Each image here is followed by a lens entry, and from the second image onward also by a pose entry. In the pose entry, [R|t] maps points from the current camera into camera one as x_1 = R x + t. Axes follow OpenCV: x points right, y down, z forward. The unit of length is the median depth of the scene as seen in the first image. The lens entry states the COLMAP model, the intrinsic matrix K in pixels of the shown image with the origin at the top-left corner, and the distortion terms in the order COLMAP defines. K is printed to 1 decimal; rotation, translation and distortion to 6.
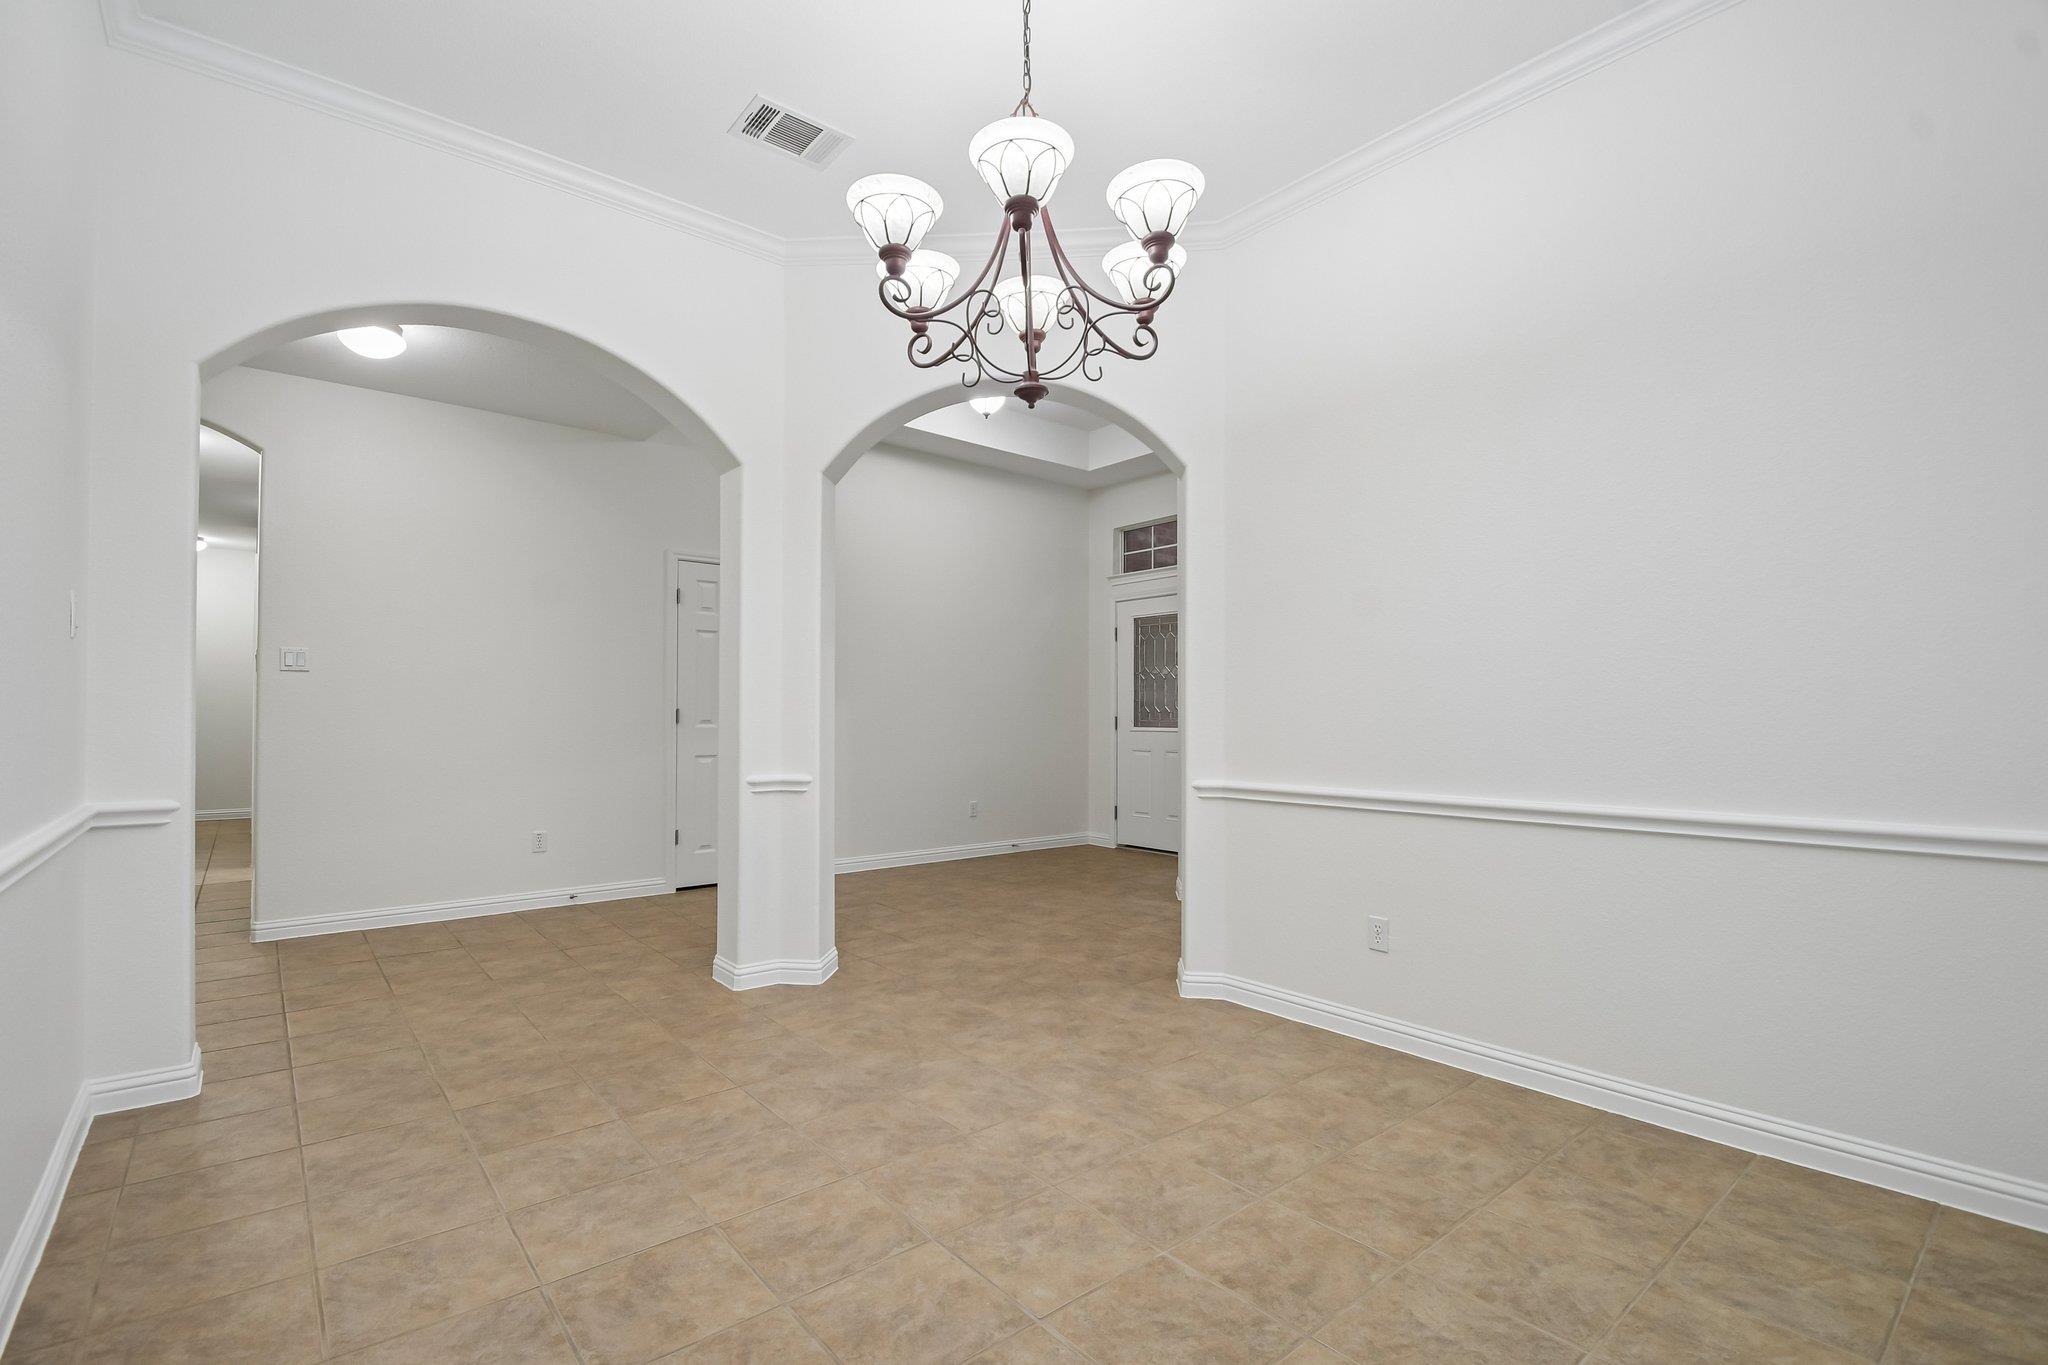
lens RADIAL K [[927.0, 0, 1025.6], [0, 927.0, 700.2], [0, 0, 1]] dist [0.016043, -0.015449]
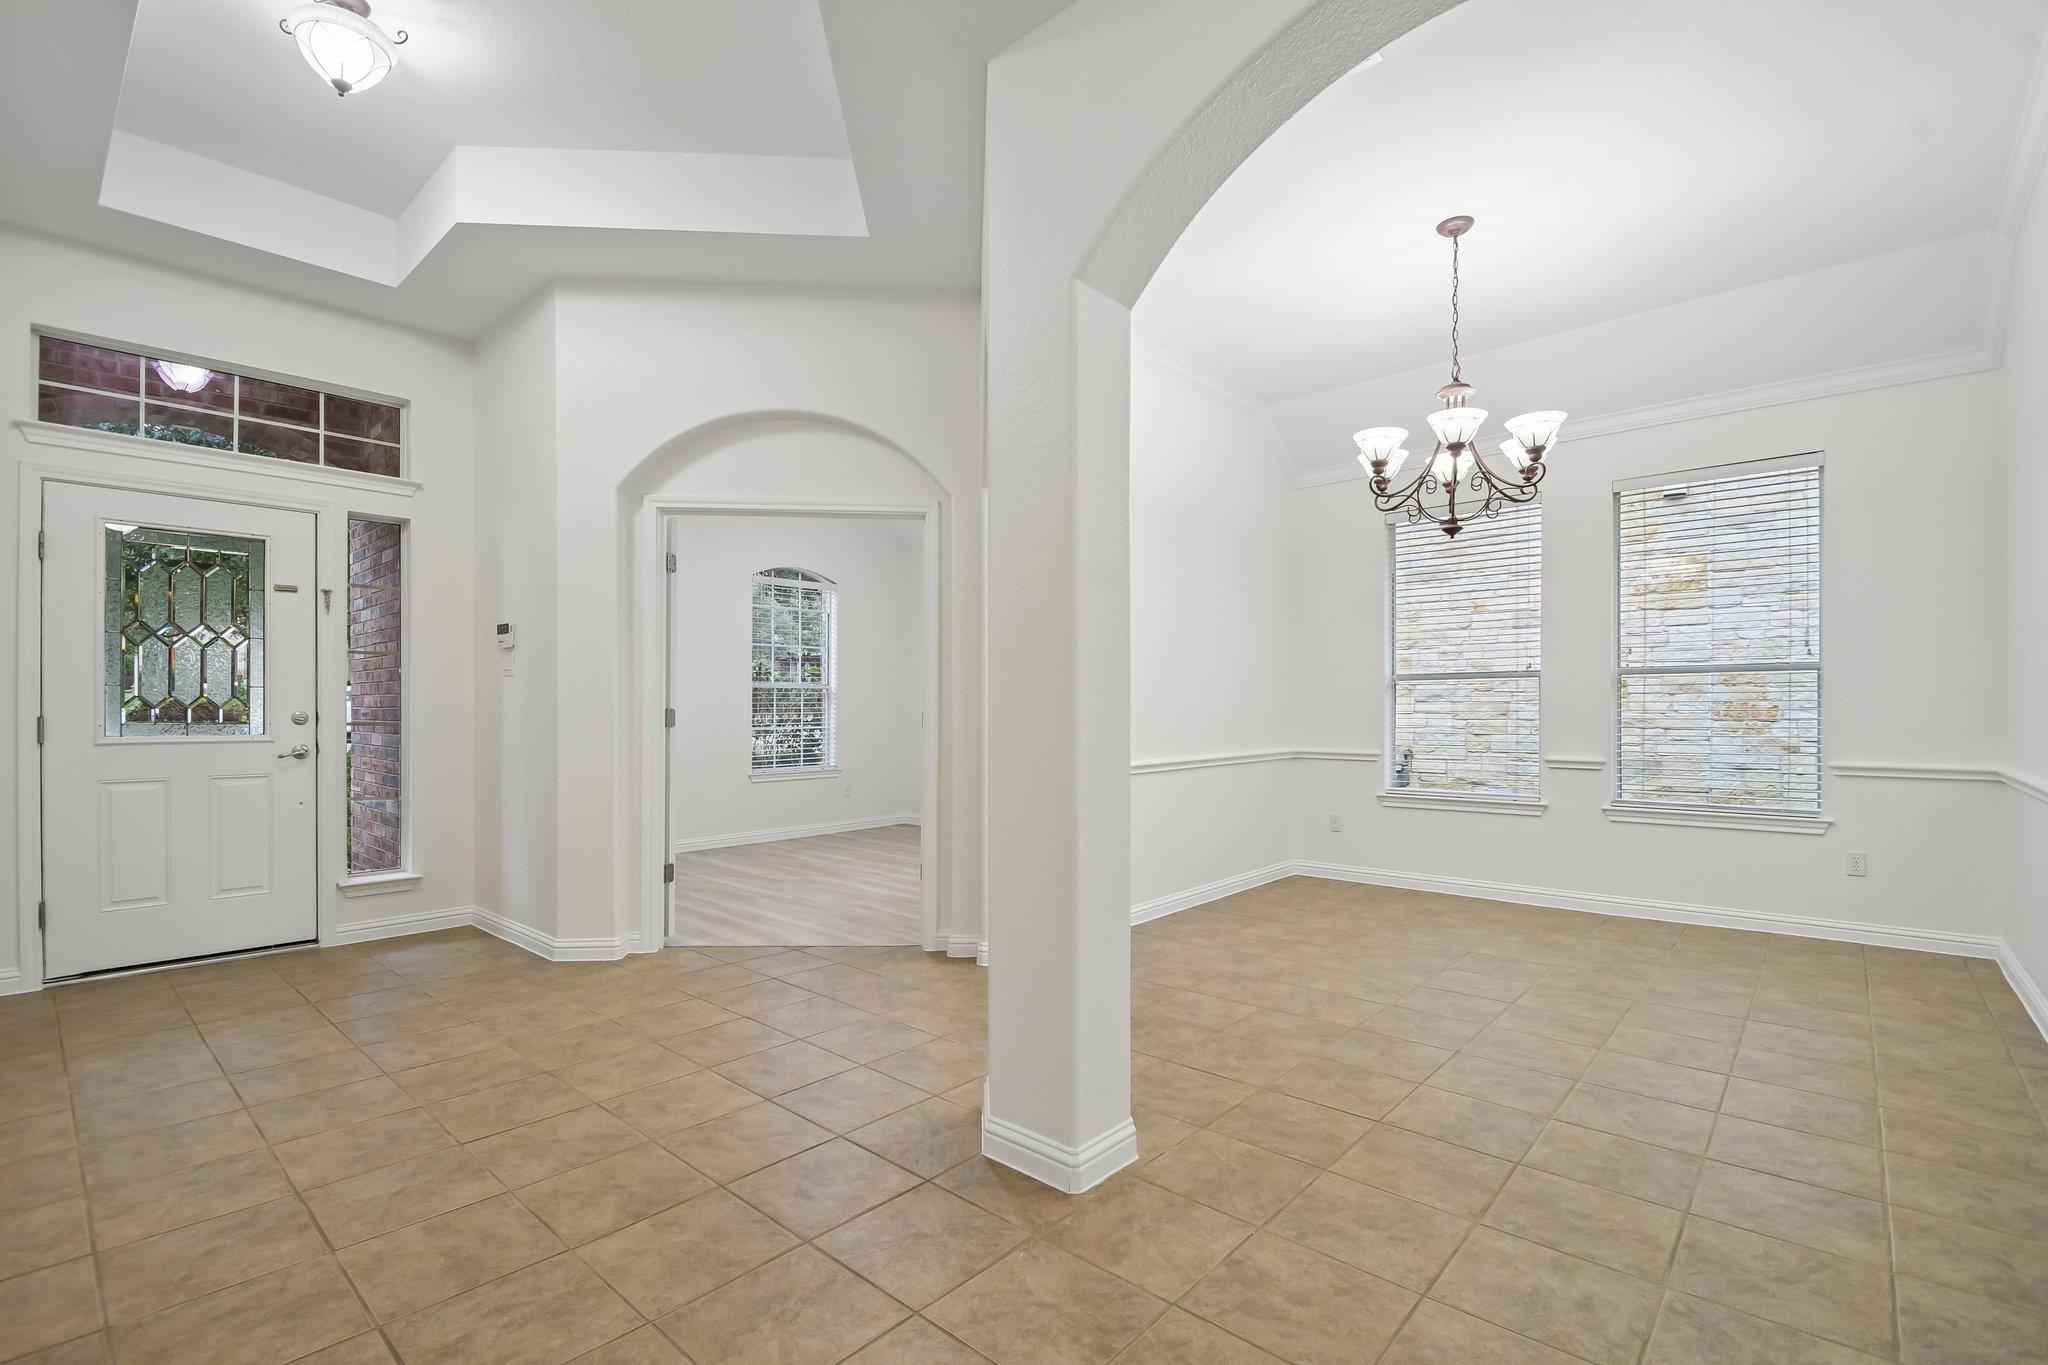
lens RADIAL K [[911.2, 0, 1021.4], [0, 911.2, 713.0], [0, 0, 1]] dist [0.010045, -0.015165]
pose [[-0.141552, -0.004295, 0.989921, -1.460275], [-0.013987, 0.999899, 0.002338, 0.024639], [-0.989832, -0.013515, -0.141598, 1.883815]]
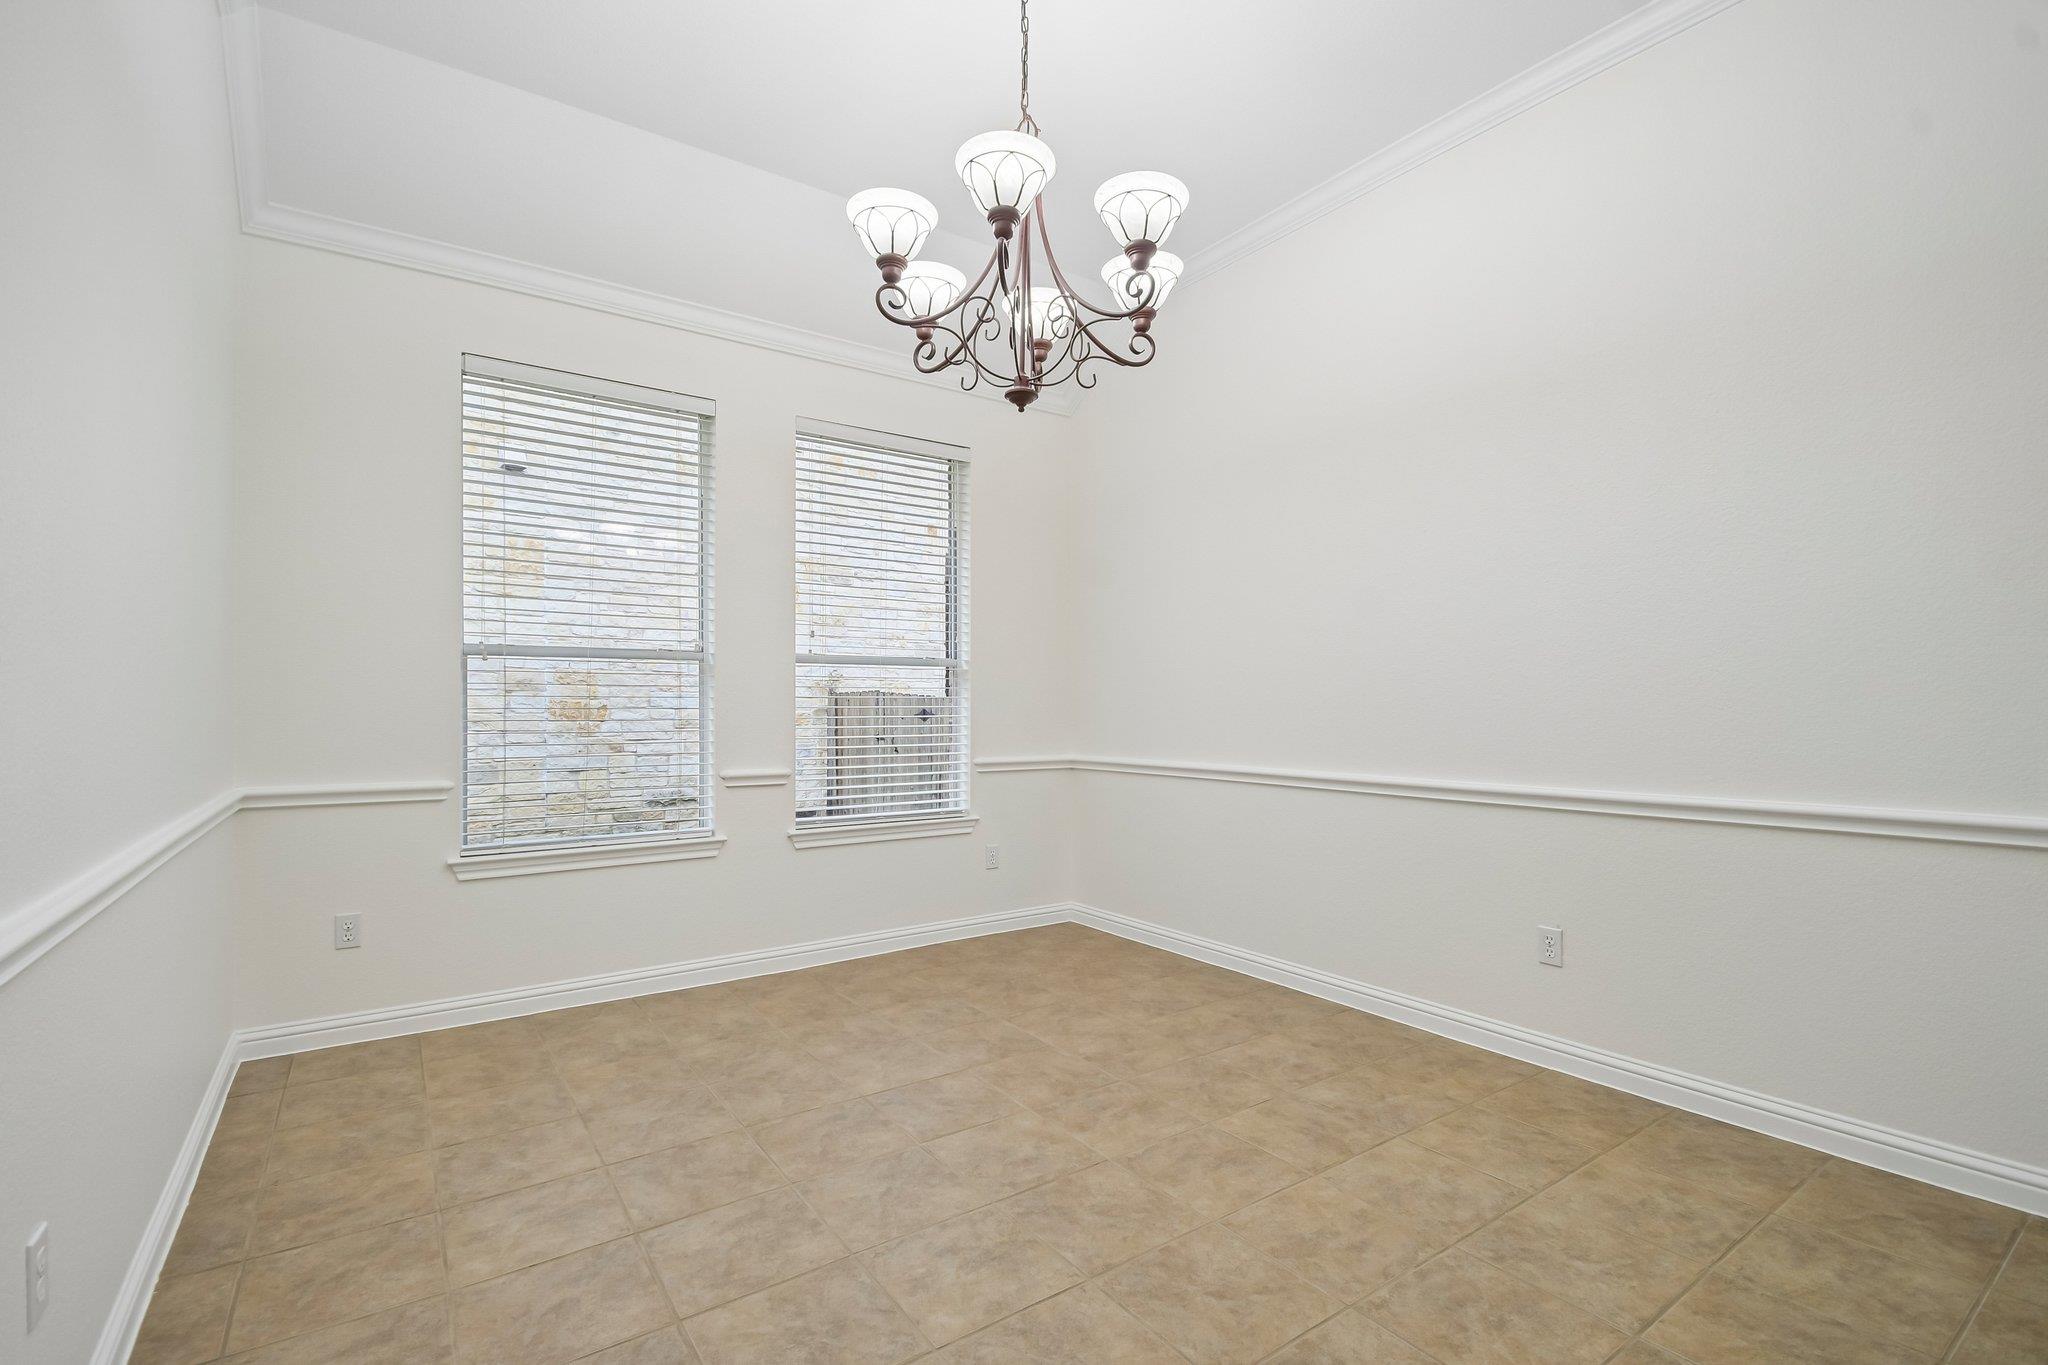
lens RADIAL K [[911.2, 0, 1021.4], [0, 911.2, 713.0], [0, 0, 1]] dist [0.010045, -0.015165]
pose [[-0.995836, -0.000532, 0.091160, -0.079611], [-0.001507, 0.999942, -0.010625, 0.030995], [-0.091149, -0.010719, -0.995780, 1.841435]]
